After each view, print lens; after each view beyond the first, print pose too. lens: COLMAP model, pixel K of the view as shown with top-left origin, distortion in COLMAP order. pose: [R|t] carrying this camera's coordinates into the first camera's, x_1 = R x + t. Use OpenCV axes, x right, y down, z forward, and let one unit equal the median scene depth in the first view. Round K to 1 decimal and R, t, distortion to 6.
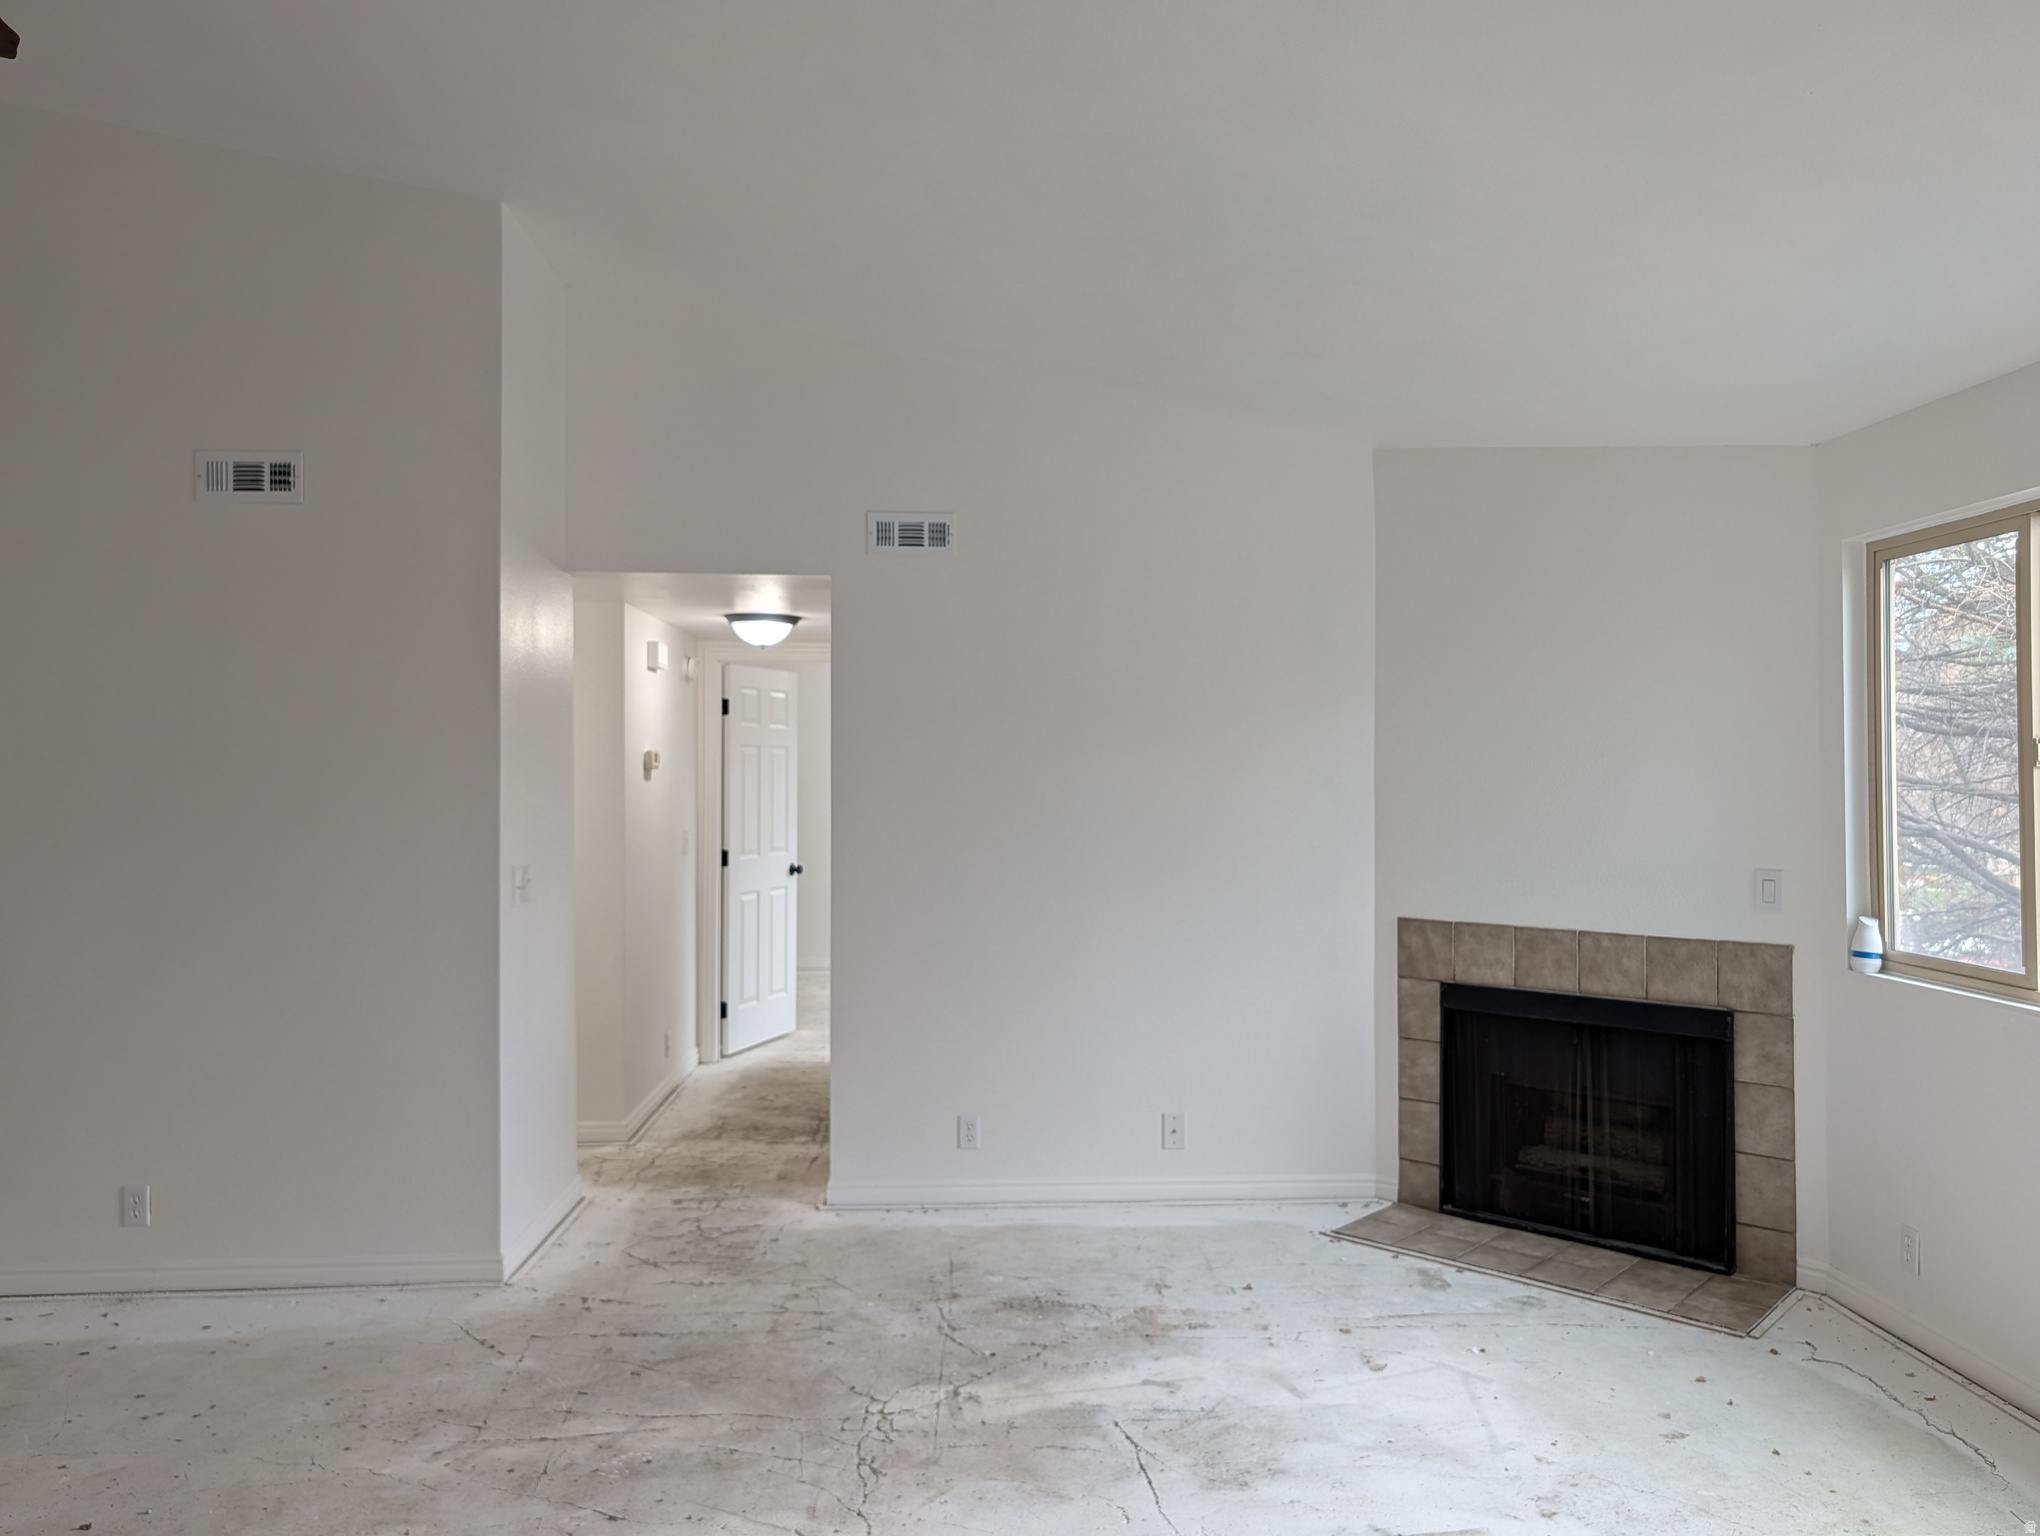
lens RADIAL K [[1468.2, 0, 1019.8], [0, 1468.2, 770.3], [0, 0, 1]] dist [0.017840, -0.017900]
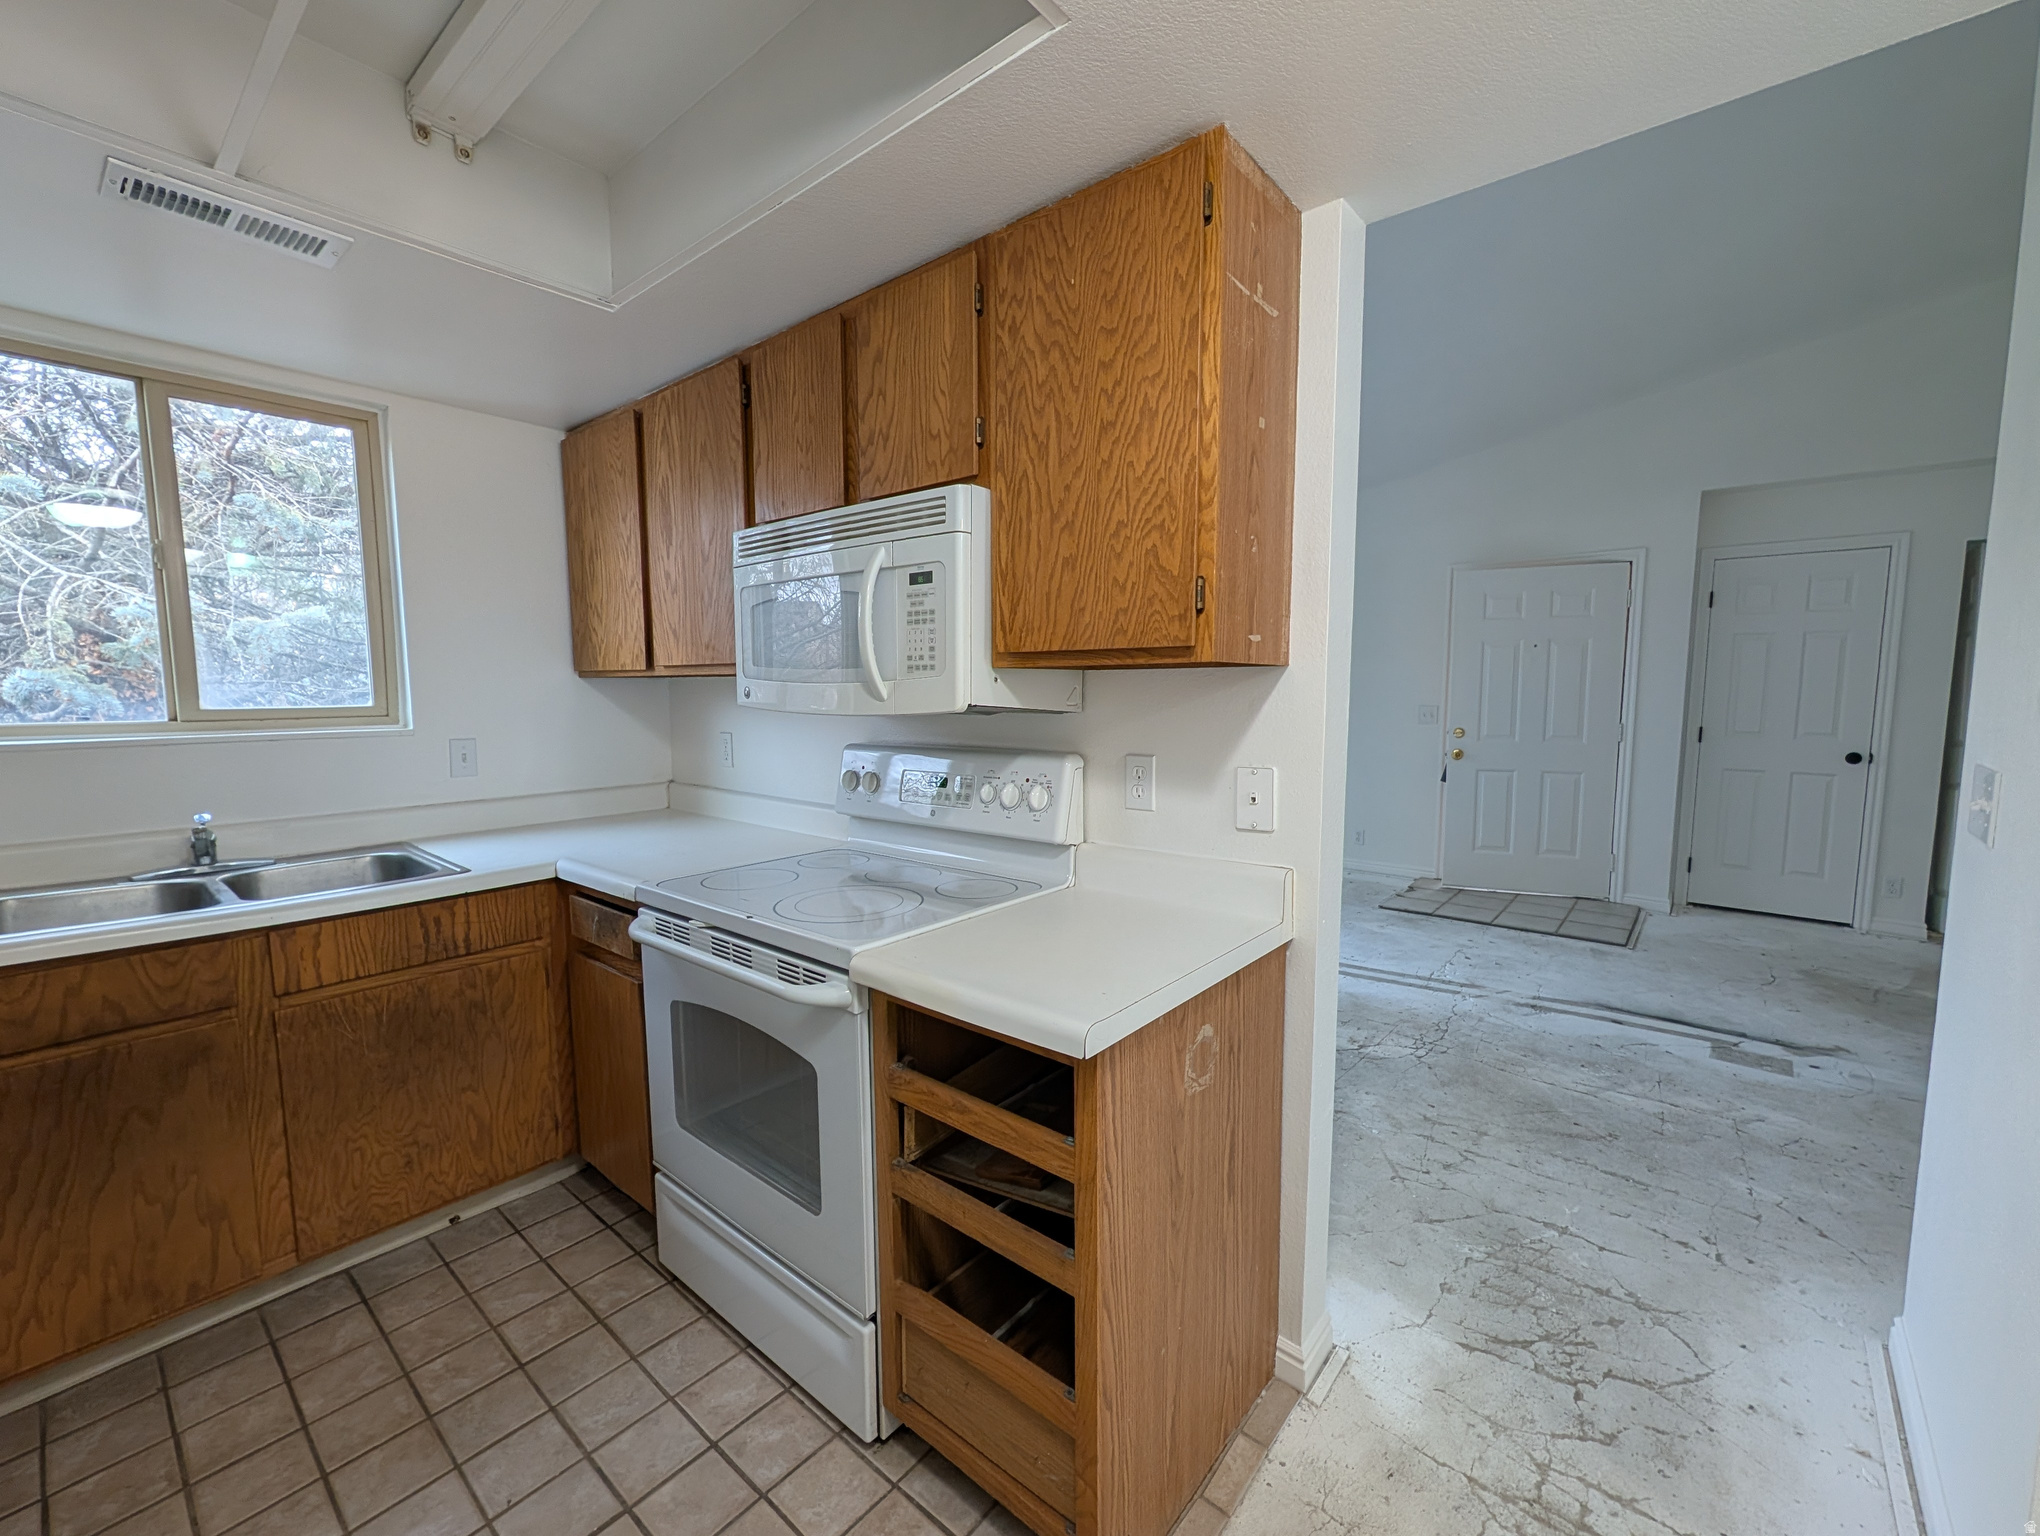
lens RADIAL K [[842.6, 0, 1018.2], [0, 842.6, 767.0], [0, 0, 1]] dist [-0.000820, 0.000732]
pose [[-0.735185, -0.060649, 0.675148, -0.297855], [0.002444, 0.995746, 0.092109, 0.034658], [-0.677862, 0.069368, -0.731910, 1.546068]]
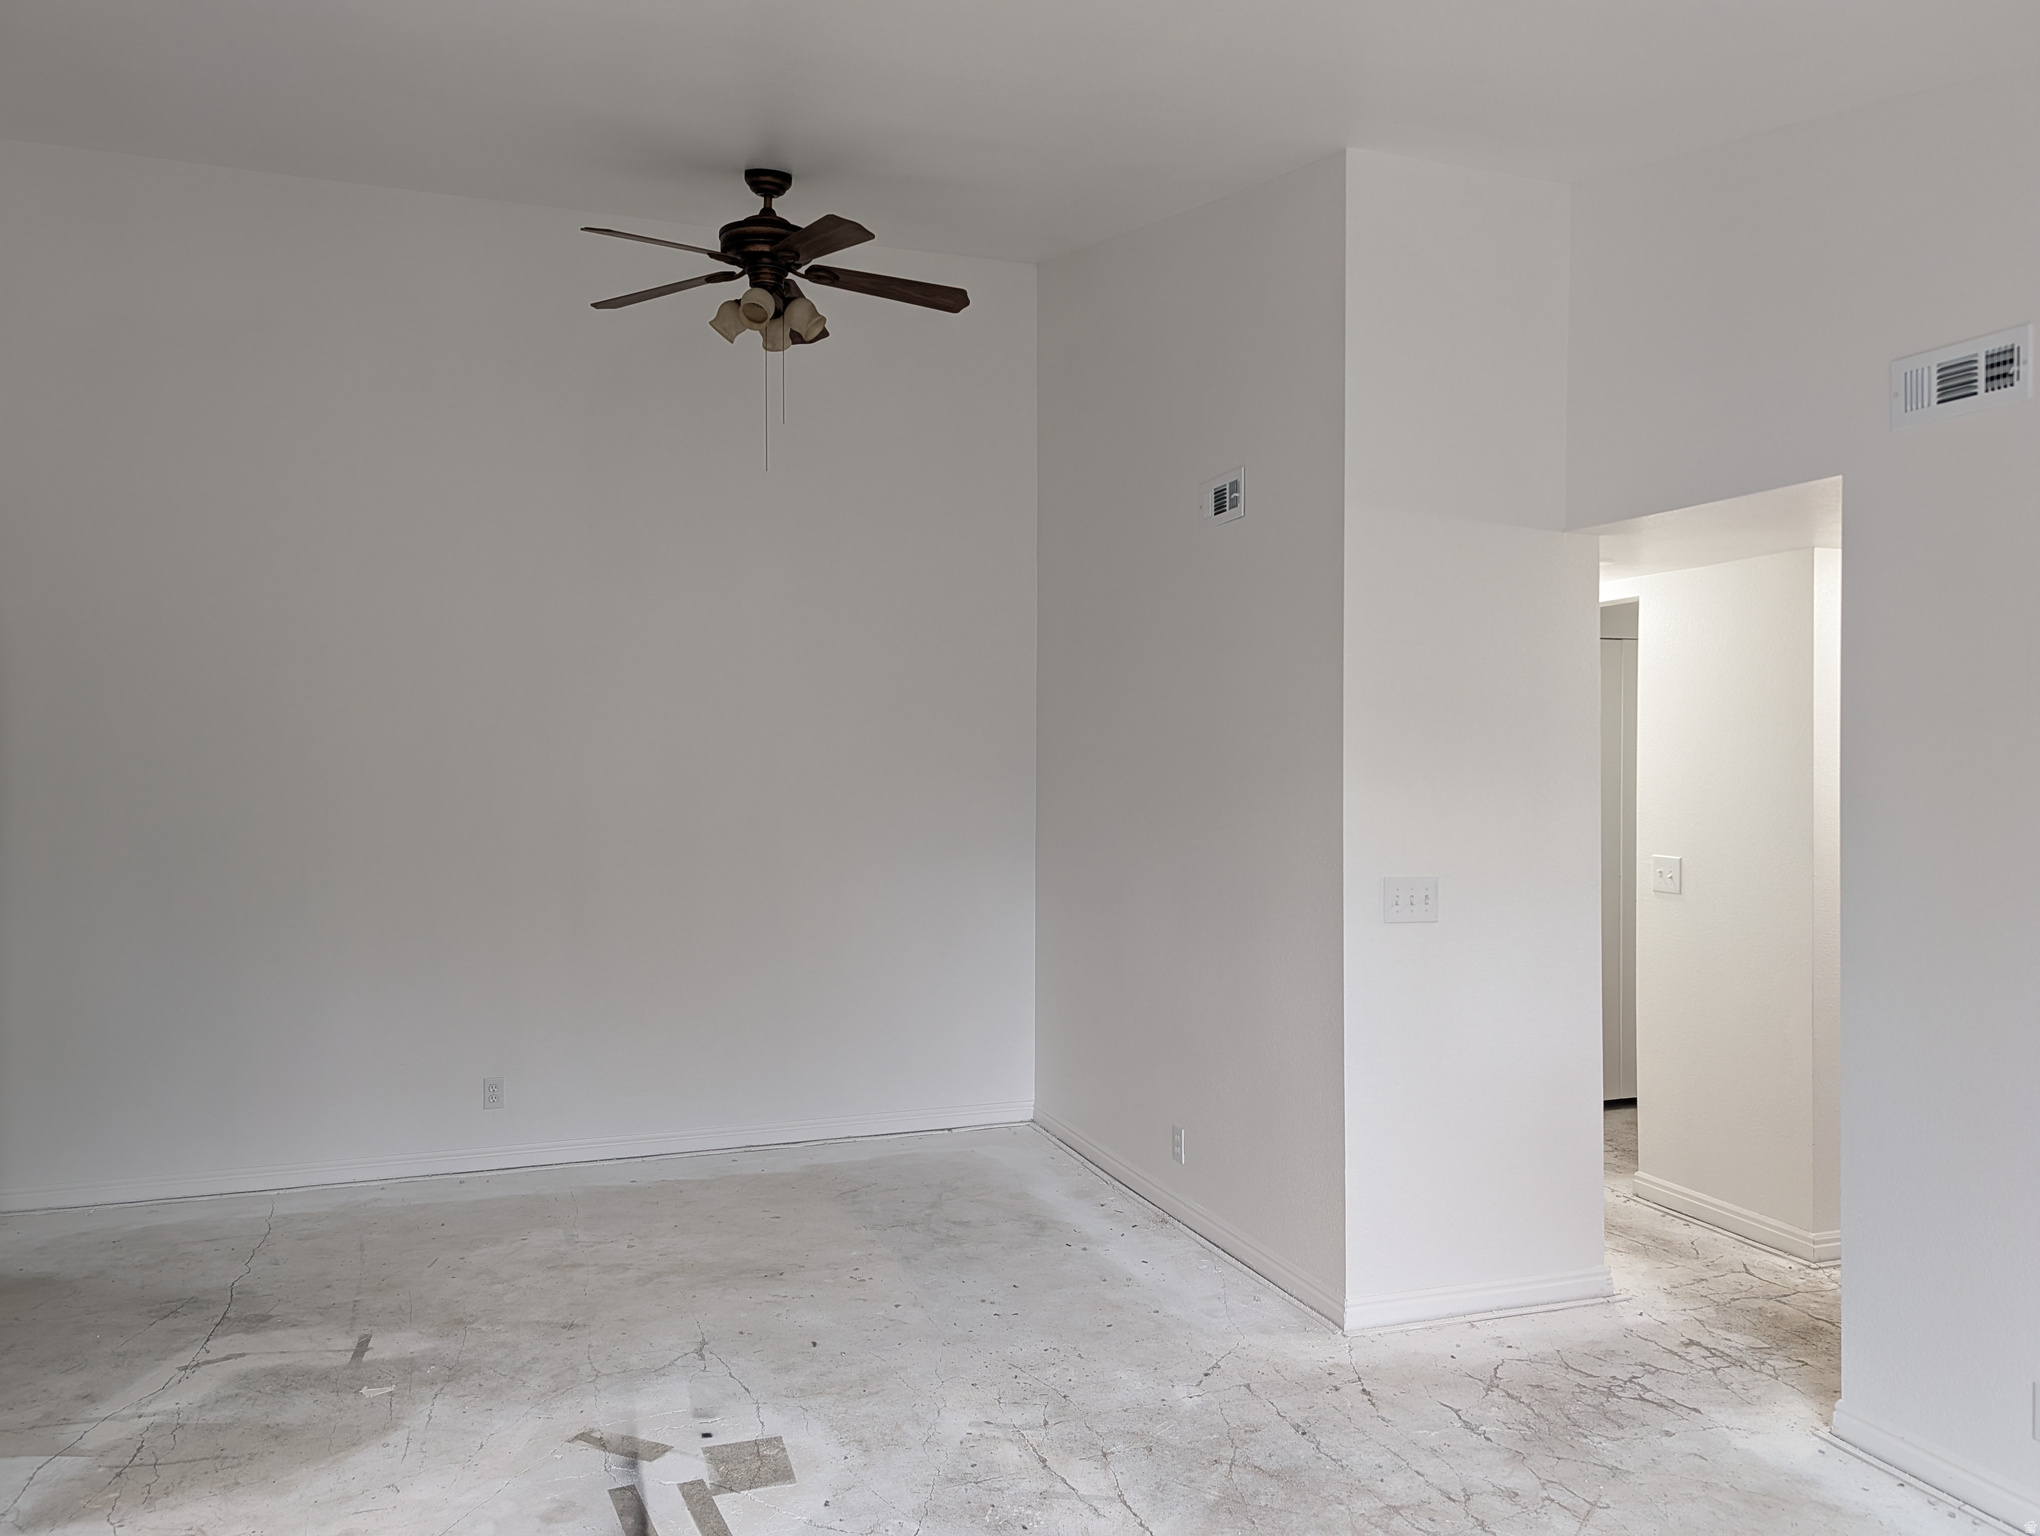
lens RADIAL K [[1468.2, 0, 1009.3], [0, 1468.2, 766.6], [0, 0, 1]] dist [0.017840, -0.017900]
pose [[0.286868, 0.007045, -0.957944, 0.461052], [0.002830, 0.999962, 0.008202, -0.010865], [0.957966, -0.005064, 0.286838, 0.536779]]
